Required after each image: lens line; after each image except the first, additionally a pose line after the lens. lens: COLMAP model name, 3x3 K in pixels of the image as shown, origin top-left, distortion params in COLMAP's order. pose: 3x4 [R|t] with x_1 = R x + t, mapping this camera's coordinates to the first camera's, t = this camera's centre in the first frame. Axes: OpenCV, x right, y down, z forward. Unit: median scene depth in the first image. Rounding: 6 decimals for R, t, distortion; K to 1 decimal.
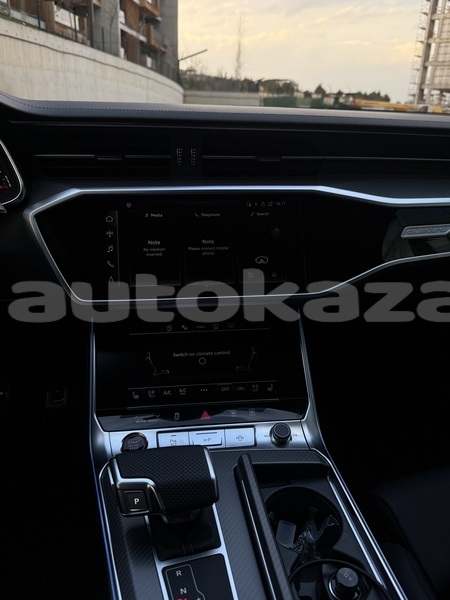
lens RADIAL K [[441.3, 0, 225.0], [0, 441.3, 300.0], [0, 0, 1]] dist [0.077144, -0.098680]
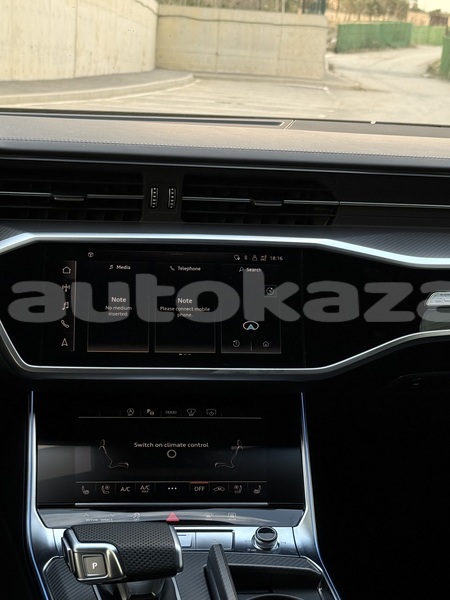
lens RADIAL K [[1144.6, 0, 225.0], [0, 1144.6, 300.0], [0, 0, 1]] dist [0.027686, 0.077577]
pose [[0.999313, 0.031595, -0.019380, 0.073810], [-0.034451, 0.984644, -0.171139, 0.217083], [0.013676, 0.171689, 0.985056, -1.038978]]
